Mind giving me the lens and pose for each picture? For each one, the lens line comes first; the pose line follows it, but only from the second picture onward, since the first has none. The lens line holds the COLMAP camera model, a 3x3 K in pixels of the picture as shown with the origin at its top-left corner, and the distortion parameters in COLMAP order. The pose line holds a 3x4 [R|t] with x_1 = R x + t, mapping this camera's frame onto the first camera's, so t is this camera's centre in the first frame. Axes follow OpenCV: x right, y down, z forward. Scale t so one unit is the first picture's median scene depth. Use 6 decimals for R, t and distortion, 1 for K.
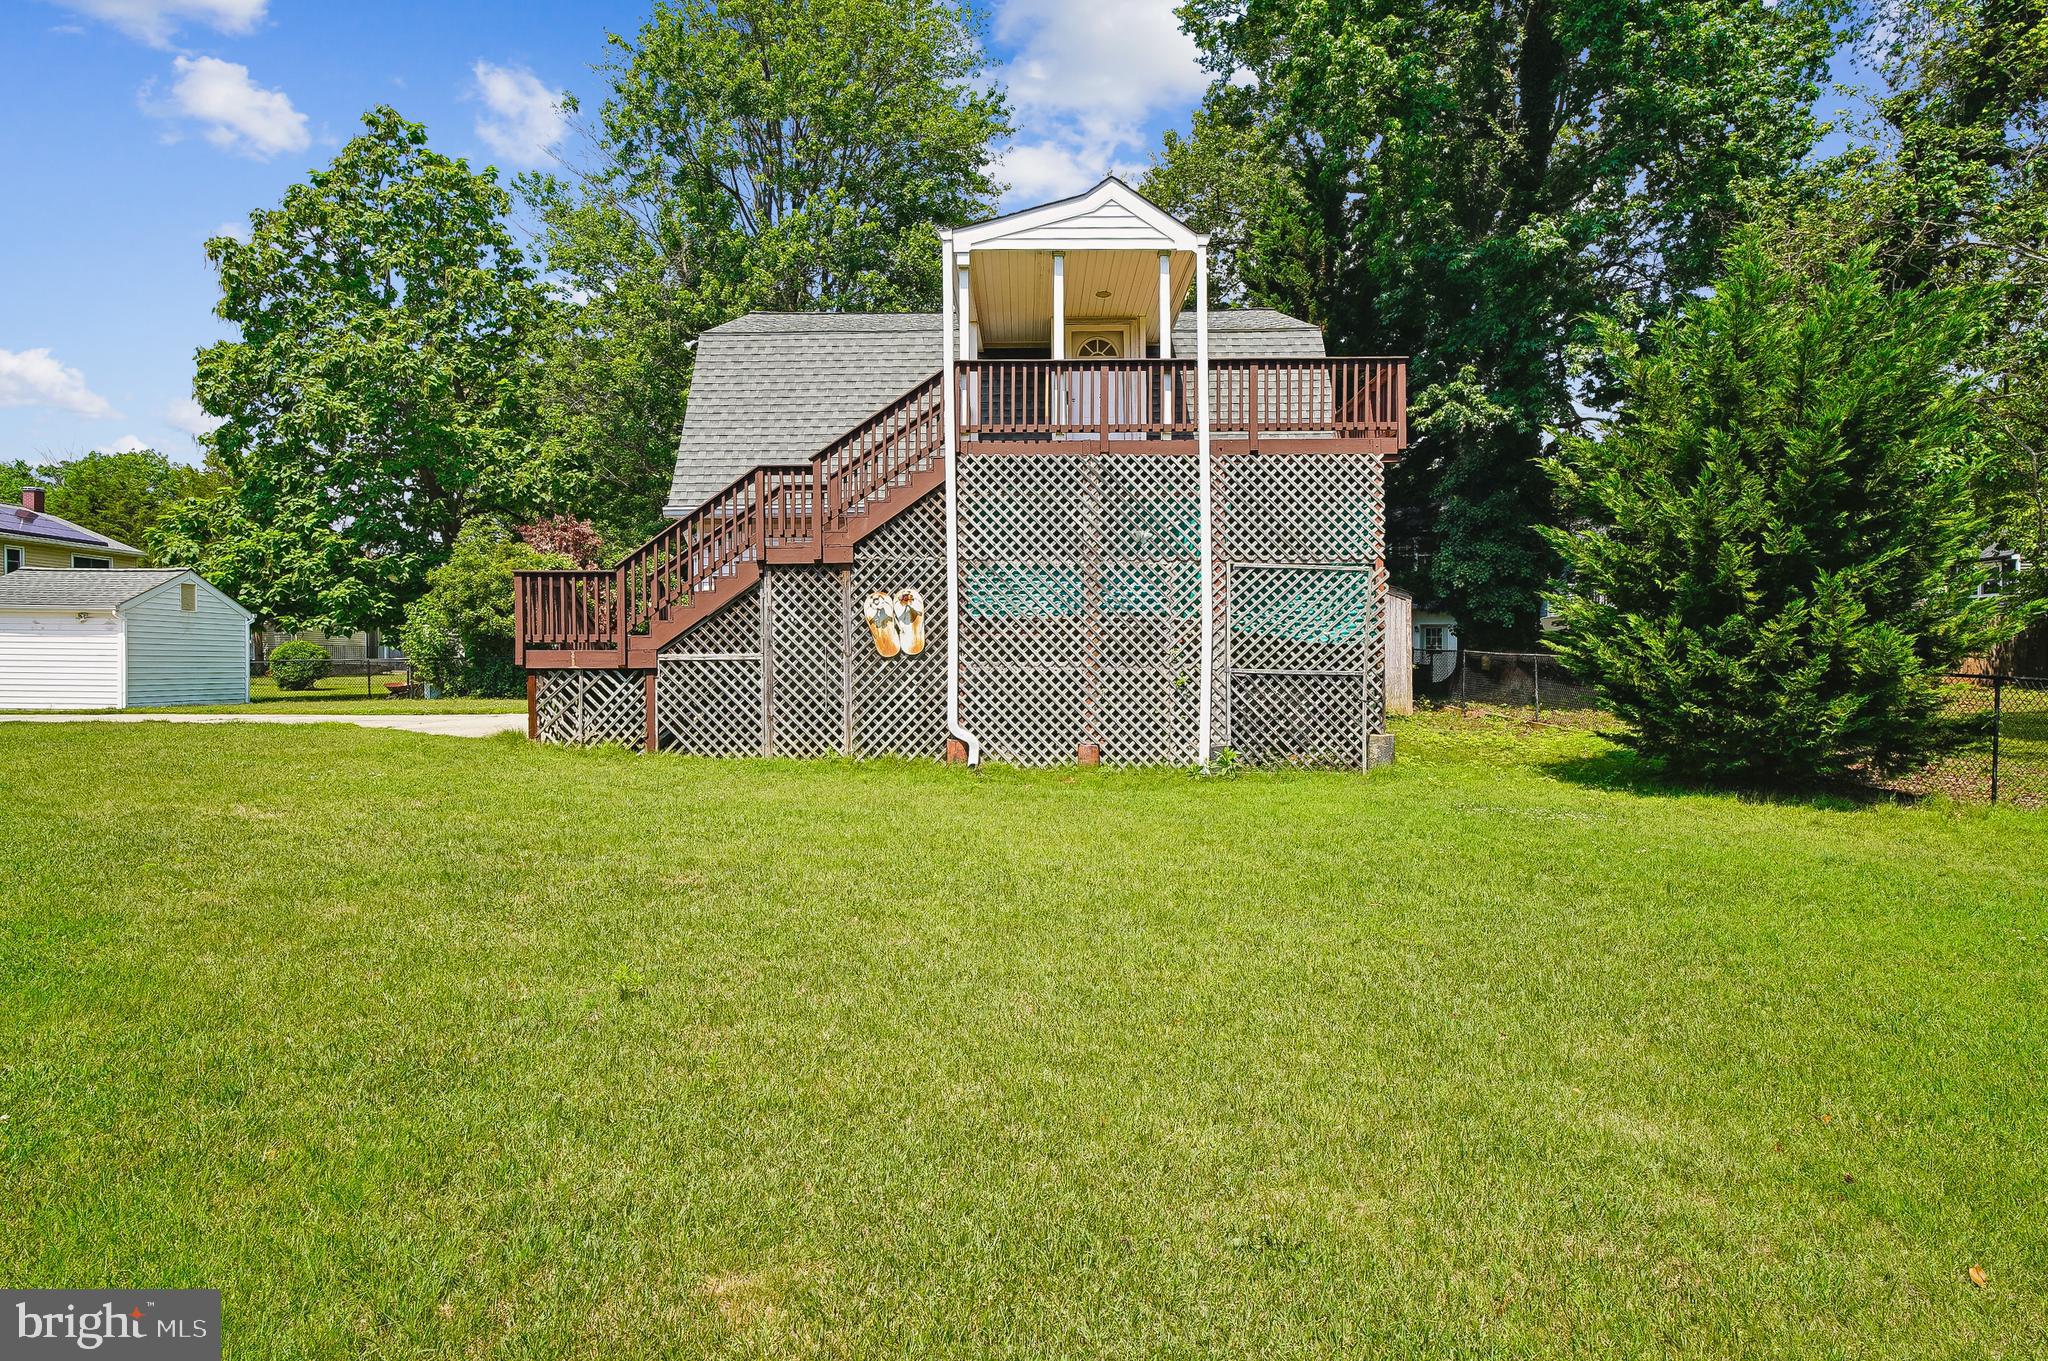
lens RADIAL K [[1116.8, 0, 1024.0], [0, 1116.8, 680.5], [0, 0, 1]] dist [-0.069574, 0.045108]
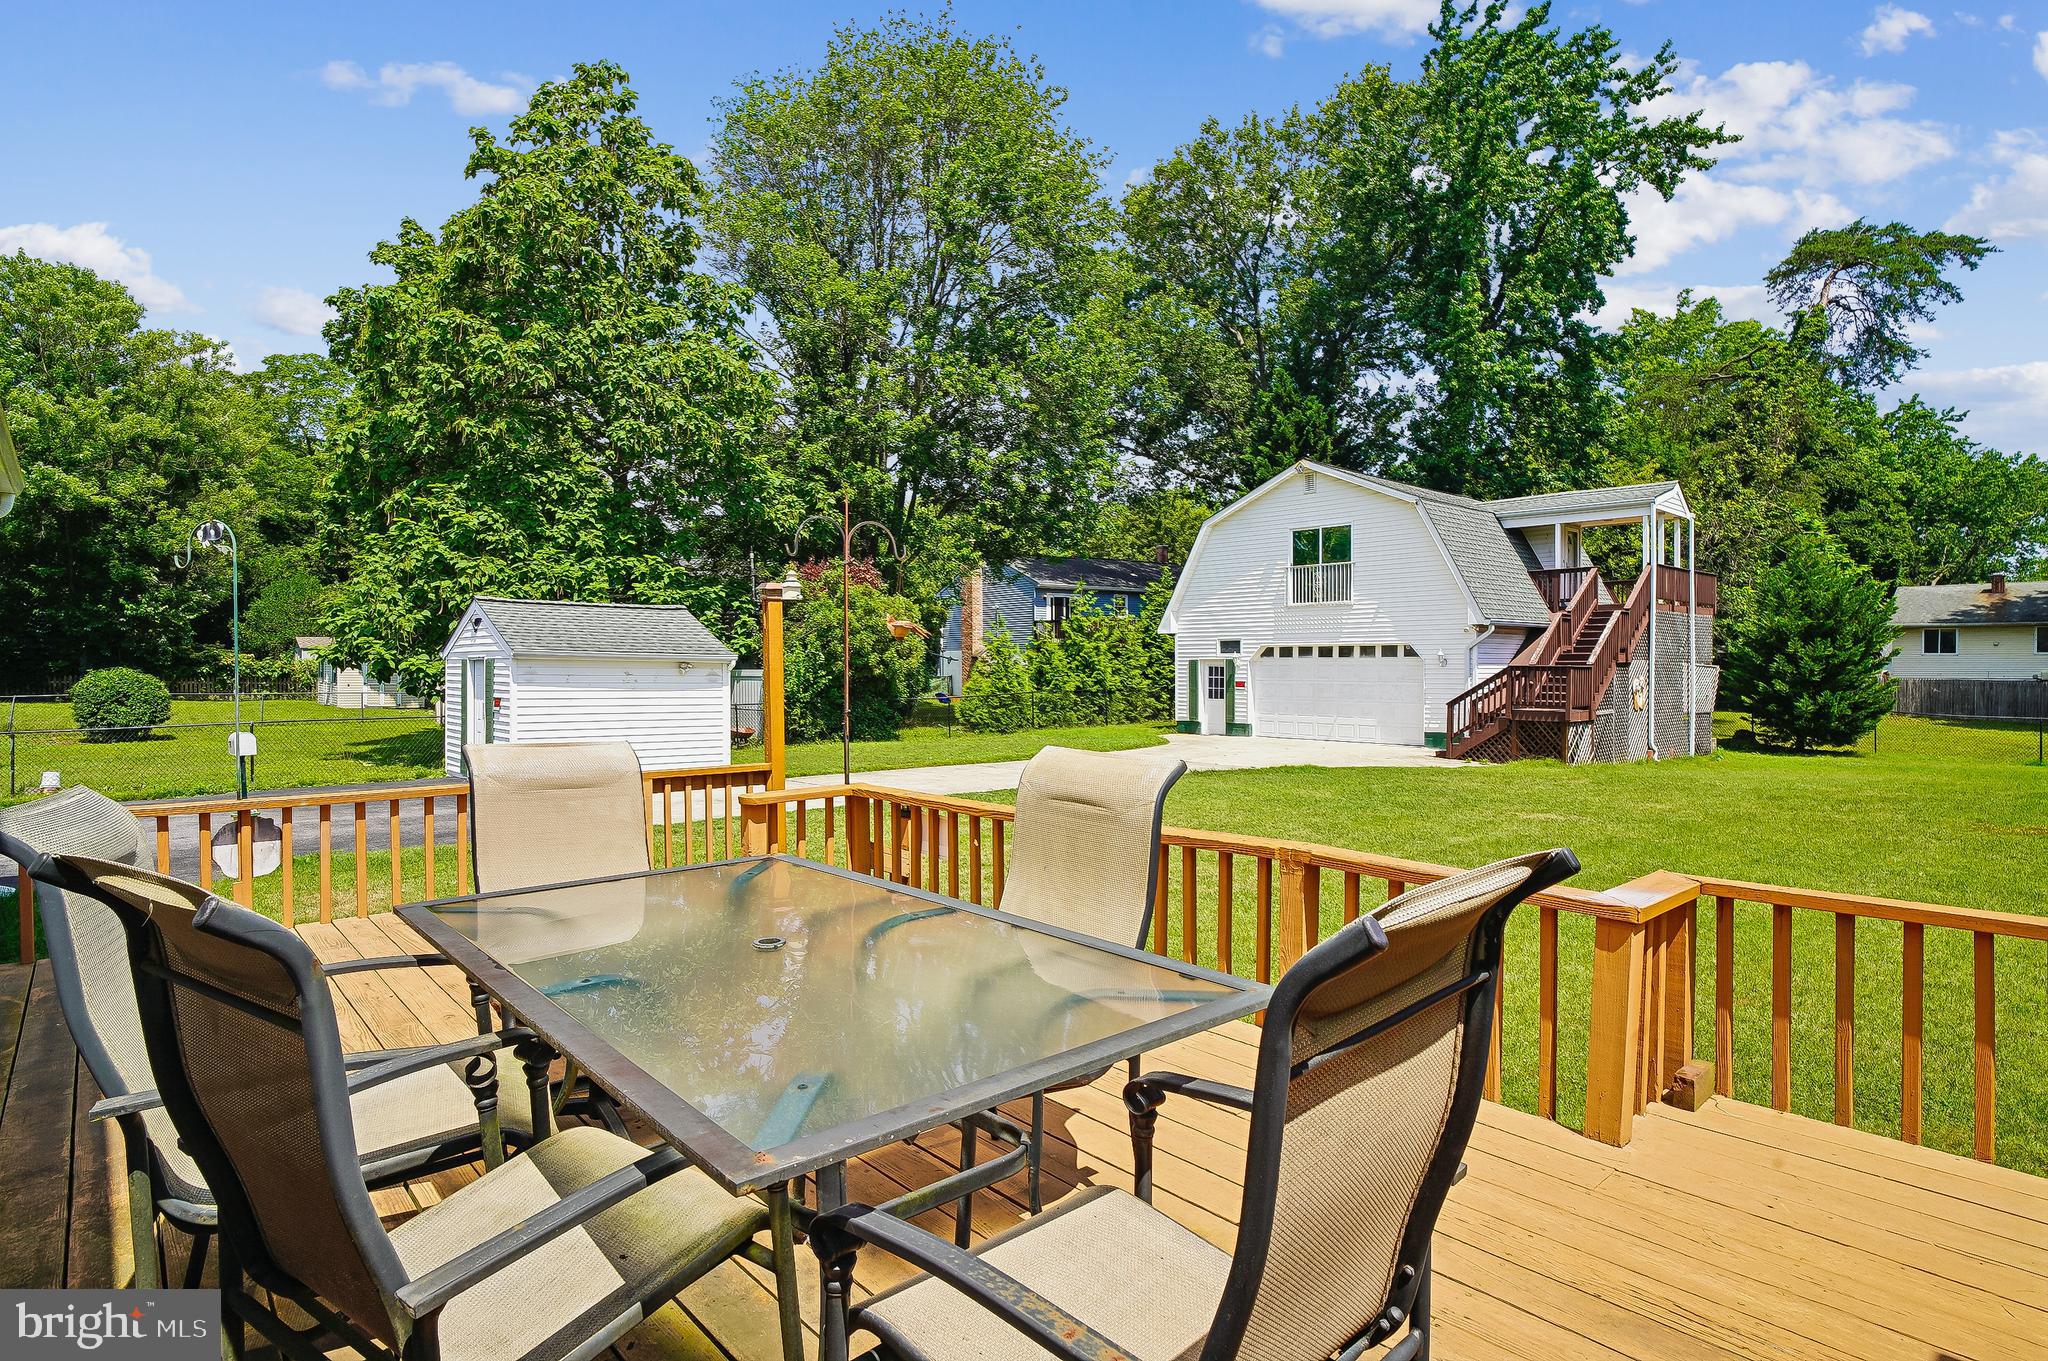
lens RADIAL K [[1066.6, 0, 1018.8], [0, 1066.6, 668.9], [0, 0, 1]] dist [-0.041919, 0.036595]
pose [[0.732837, 0.001814, 0.680402, -2.186720], [0.005292, 0.999951, -0.008366, -0.083881], [-0.680384, 0.009732, 0.732791, 0.376913]]
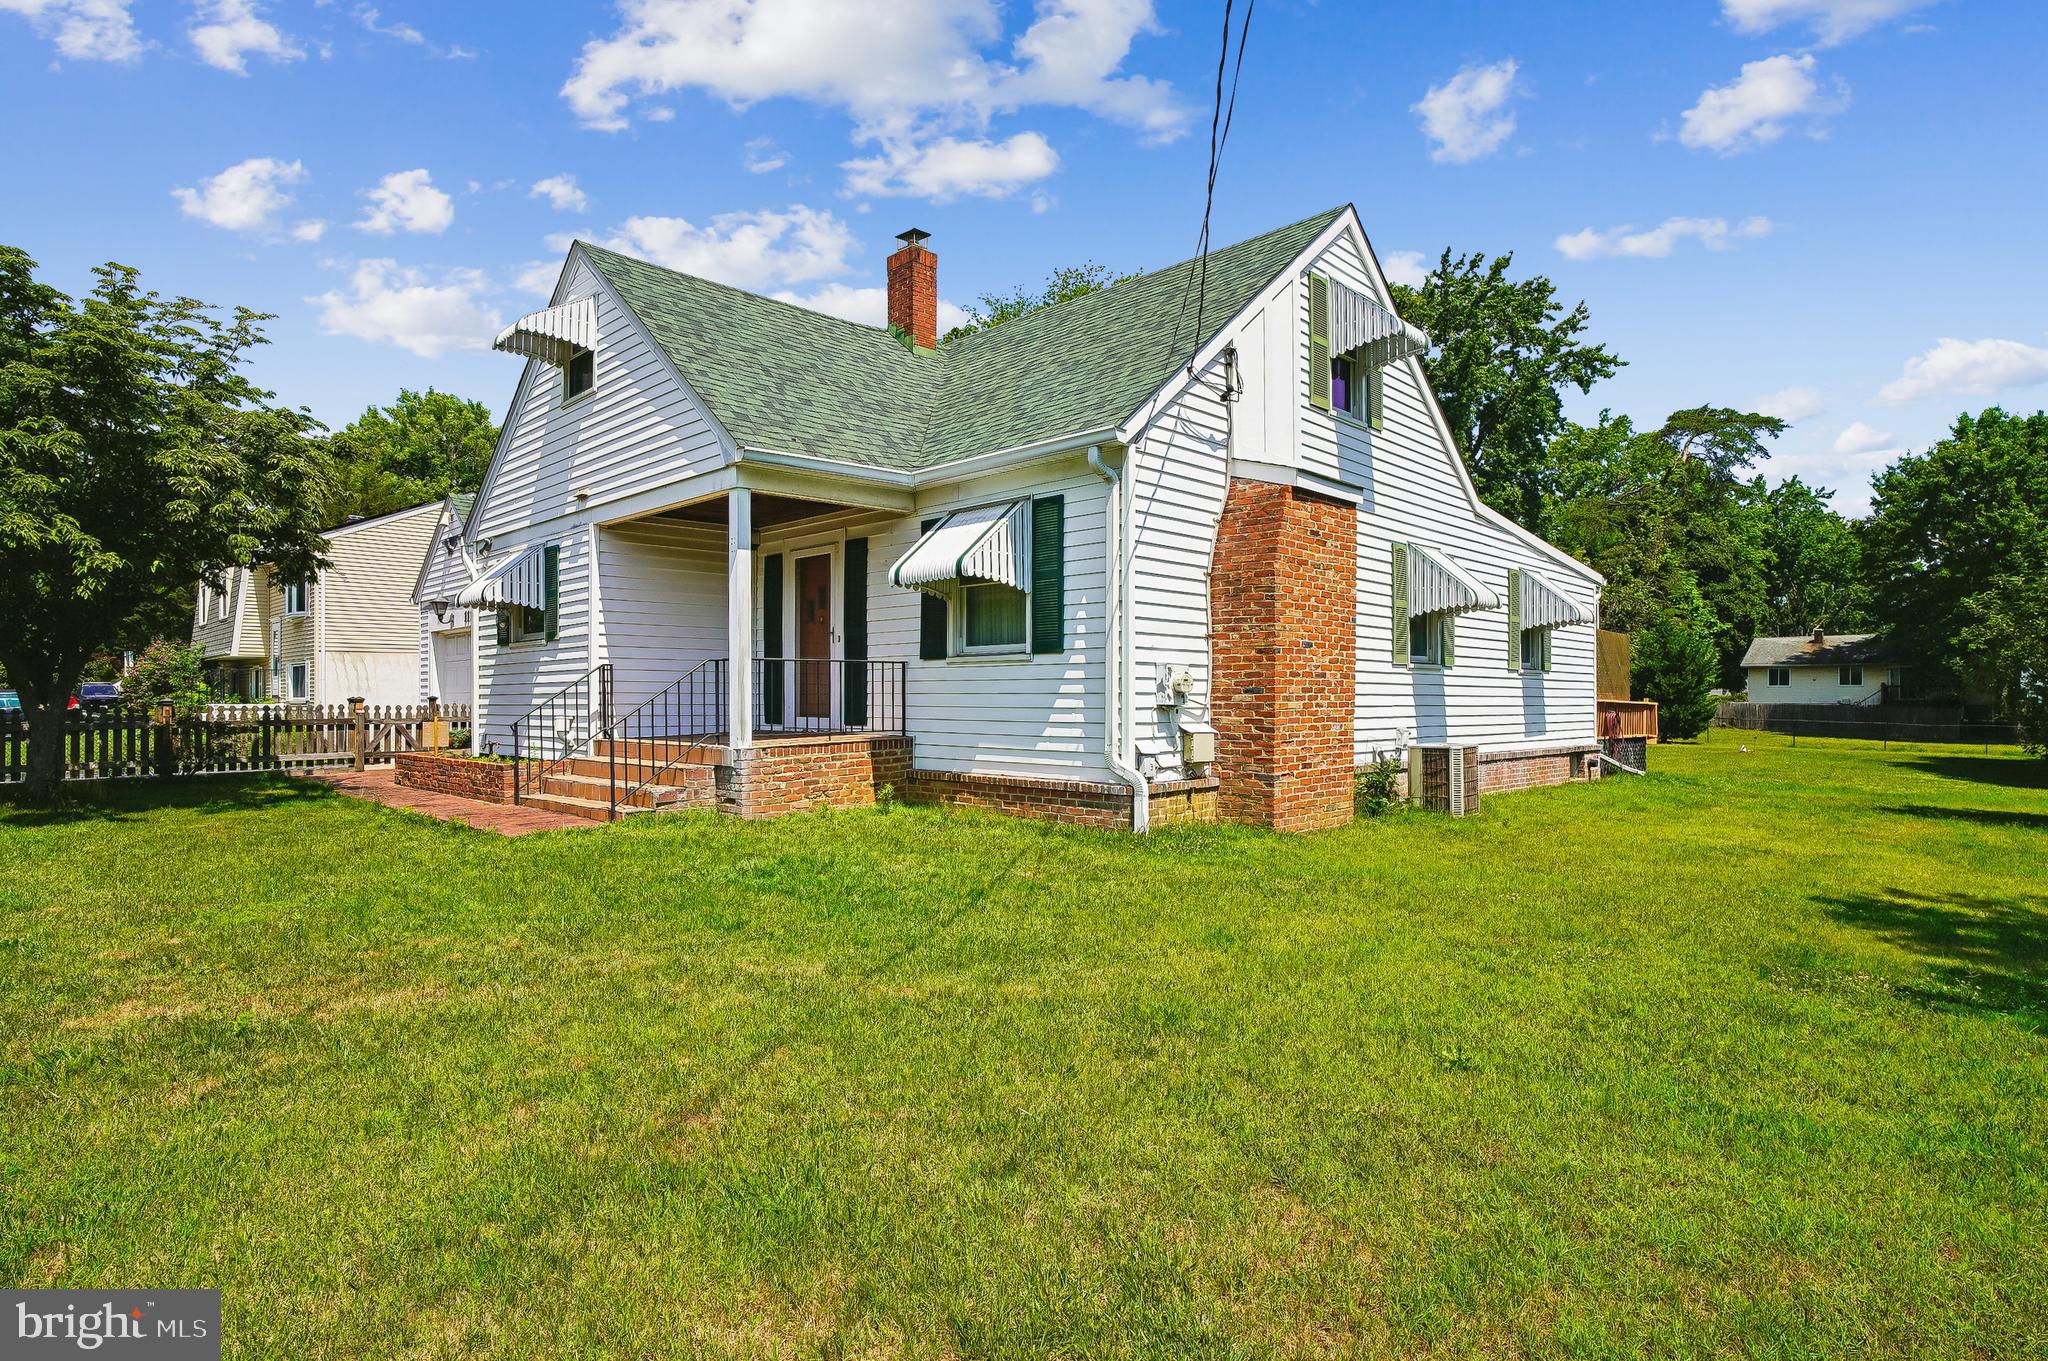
lens RADIAL K [[1094.0, 0, 1024.0], [0, 1094.0, 680.5], [0, 0, 1]] dist [0.019850, 0.000245]
pose [[0.687319, 0.020586, 0.726064, -3.866543], [0.004186, 0.999469, -0.032301, -0.016977], [-0.726344, 0.025240, 0.686868, -0.155004]]
